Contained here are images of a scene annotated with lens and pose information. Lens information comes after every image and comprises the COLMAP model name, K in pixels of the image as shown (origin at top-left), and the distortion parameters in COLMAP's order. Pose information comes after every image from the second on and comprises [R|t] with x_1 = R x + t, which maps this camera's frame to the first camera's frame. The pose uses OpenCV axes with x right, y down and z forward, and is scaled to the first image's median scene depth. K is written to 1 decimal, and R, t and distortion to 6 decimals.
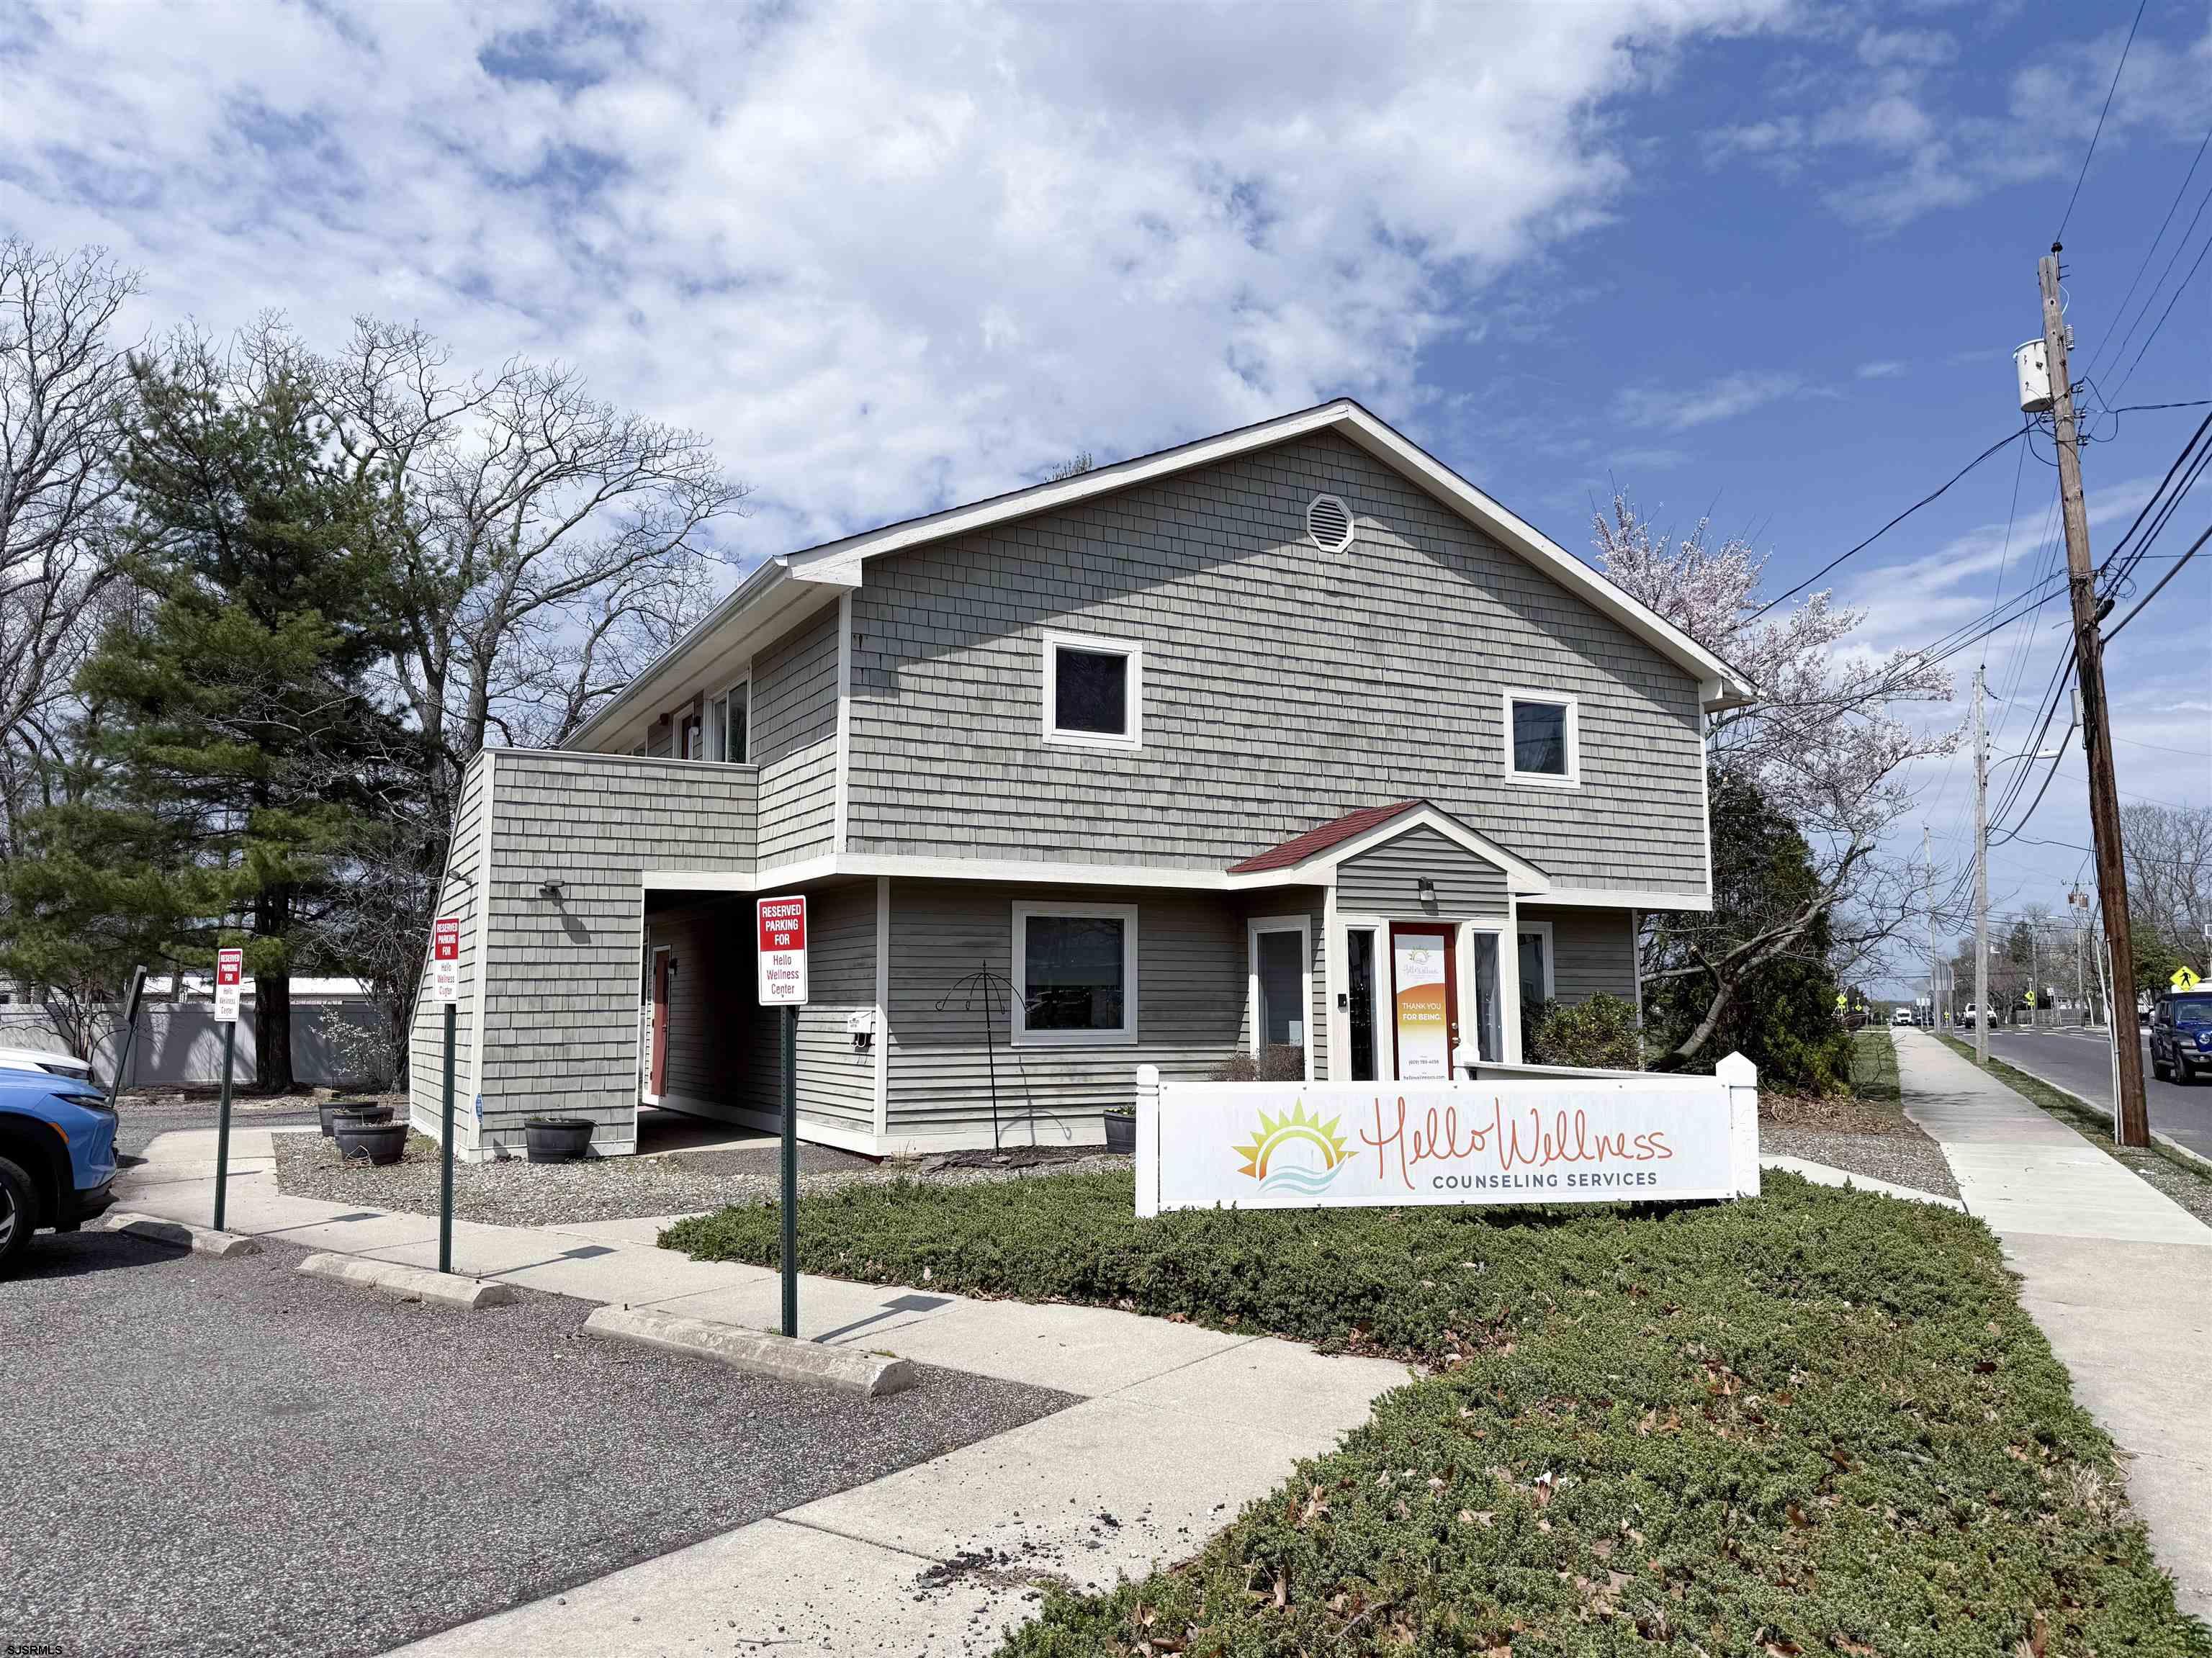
lens RADIAL K [[1551.9, 0, 1078.8], [0, 1551.9, 772.2], [0, 0, 1]] dist [0.099313, -0.140863]
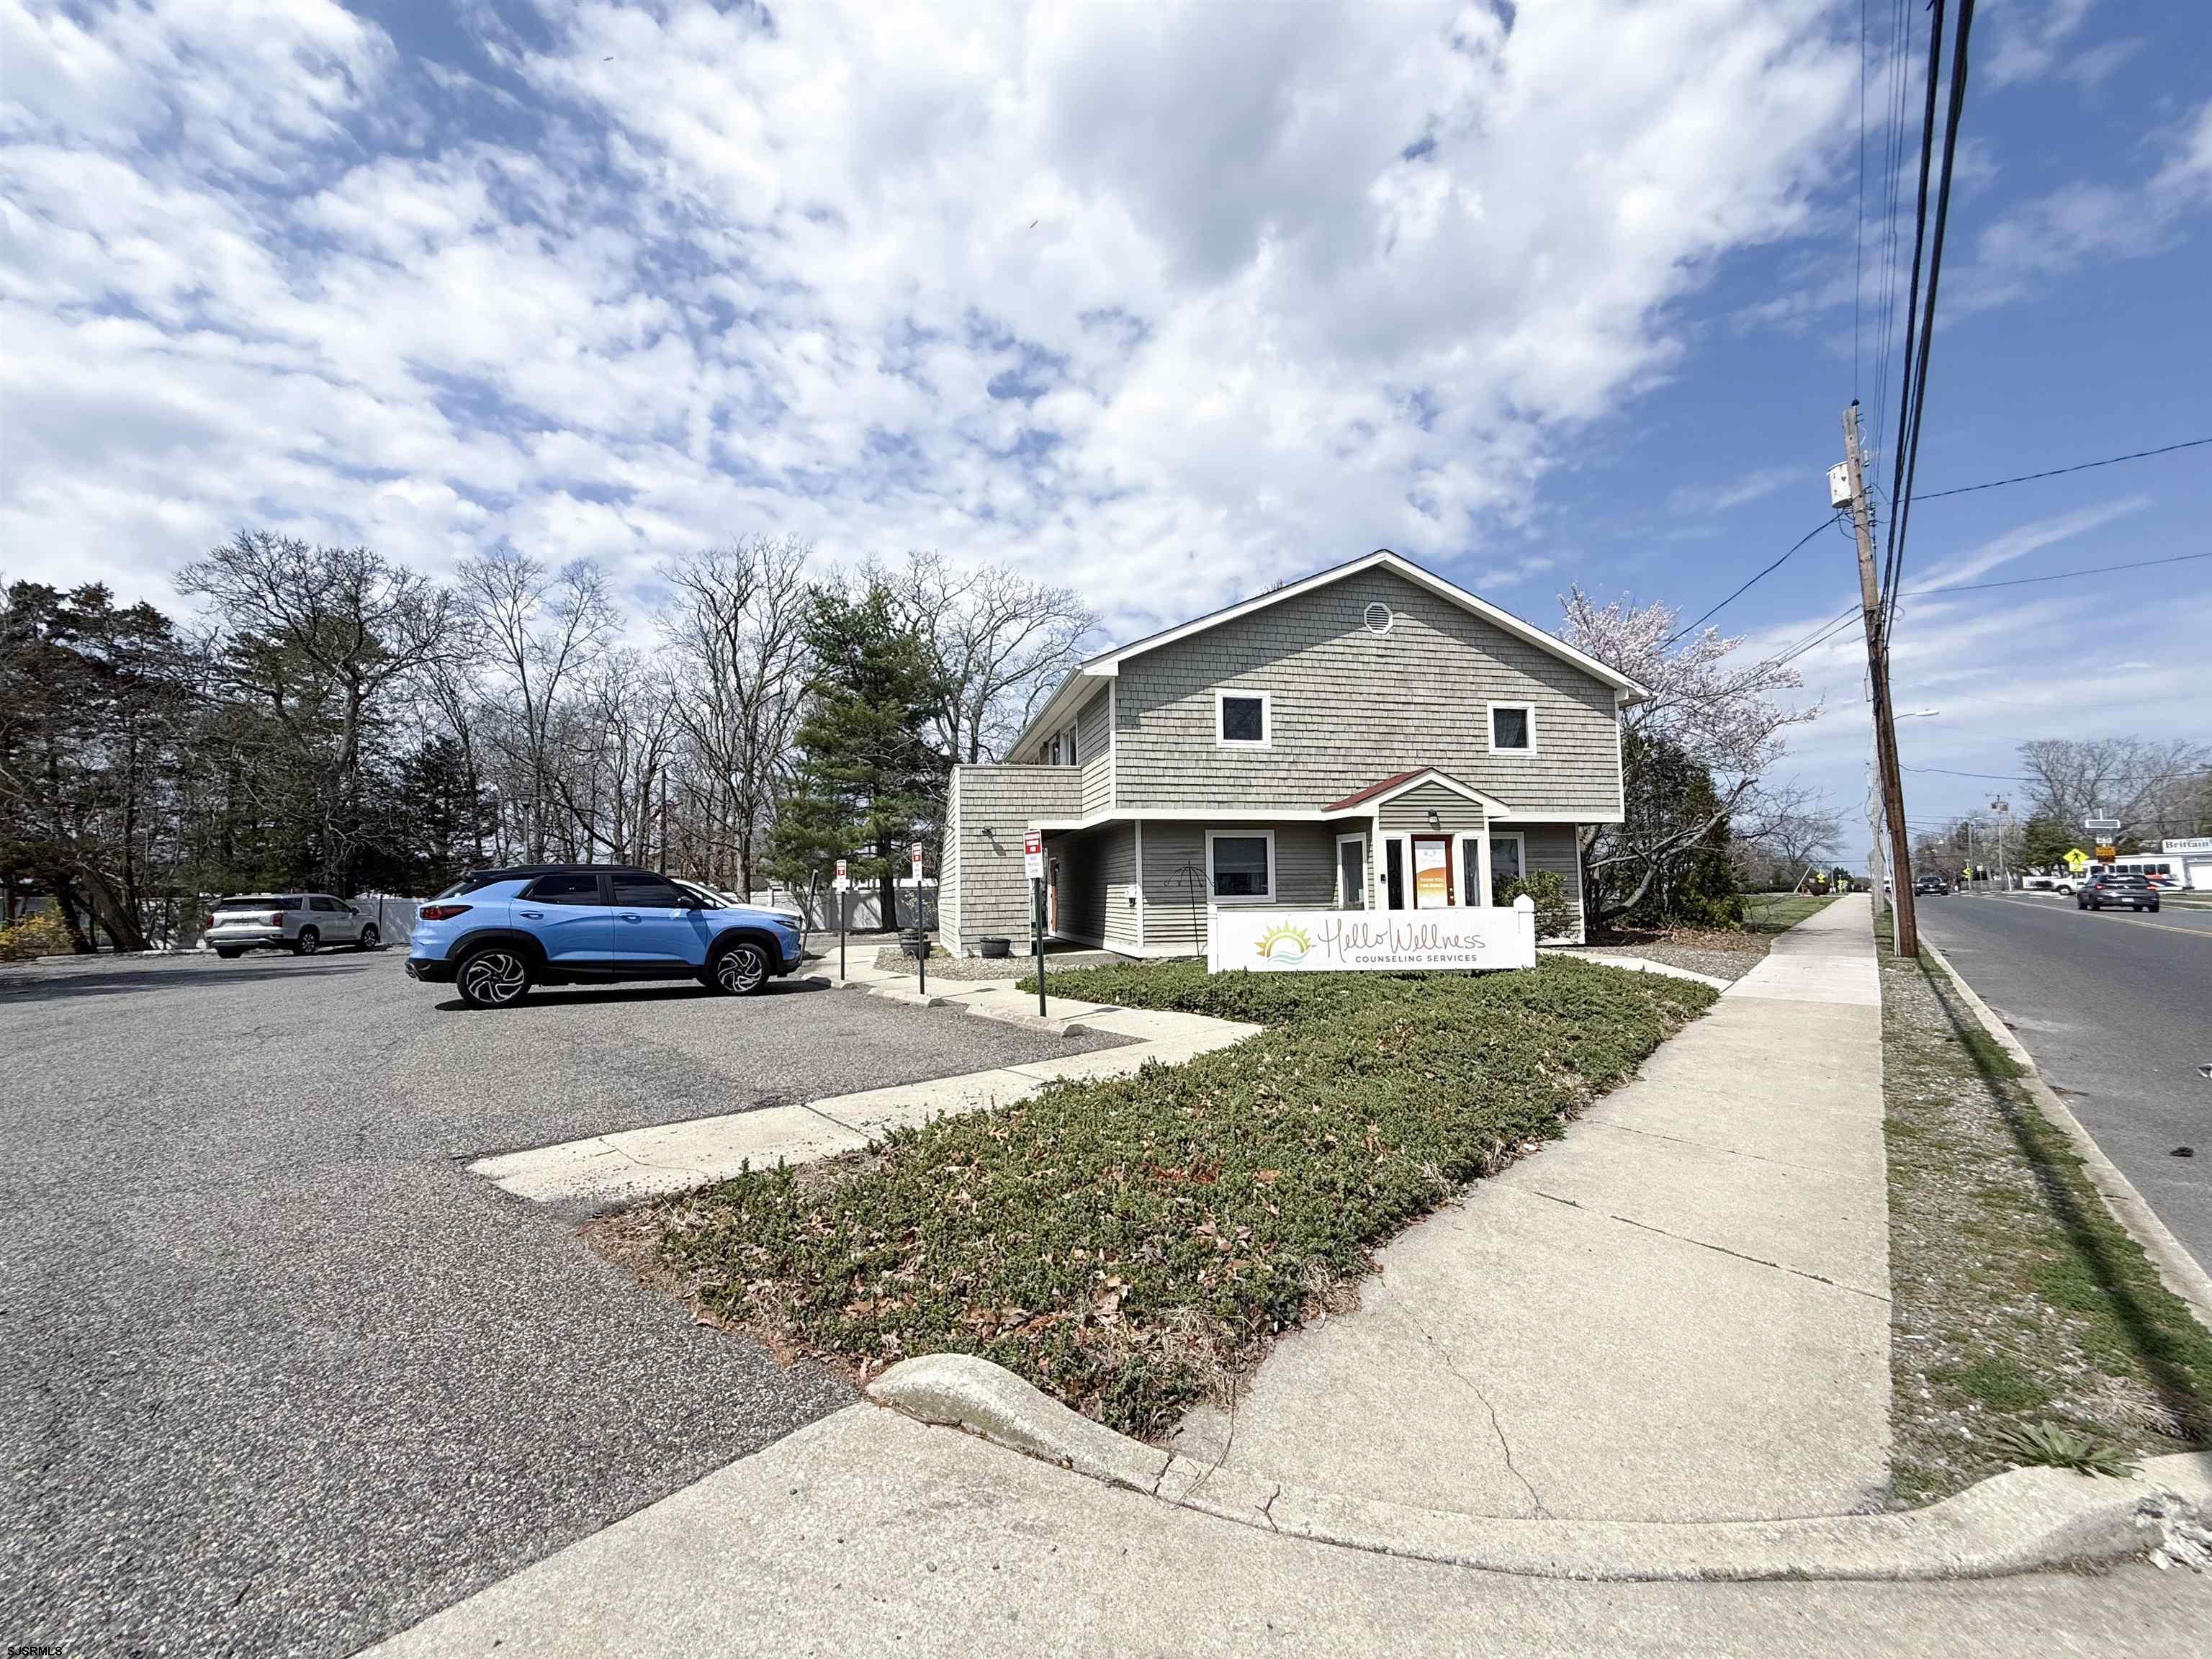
lens RADIAL K [[892.2, 0, 1105.3], [0, 892.2, 788.8], [0, 0, 1]] dist [-0.000839, 0.000036]
pose [[0.966692, -0.042821, -0.252335, 0.097173], [0.050900, 0.998376, 0.025572, -0.002698], [0.250830, -0.037564, 0.967302, -0.088465]]
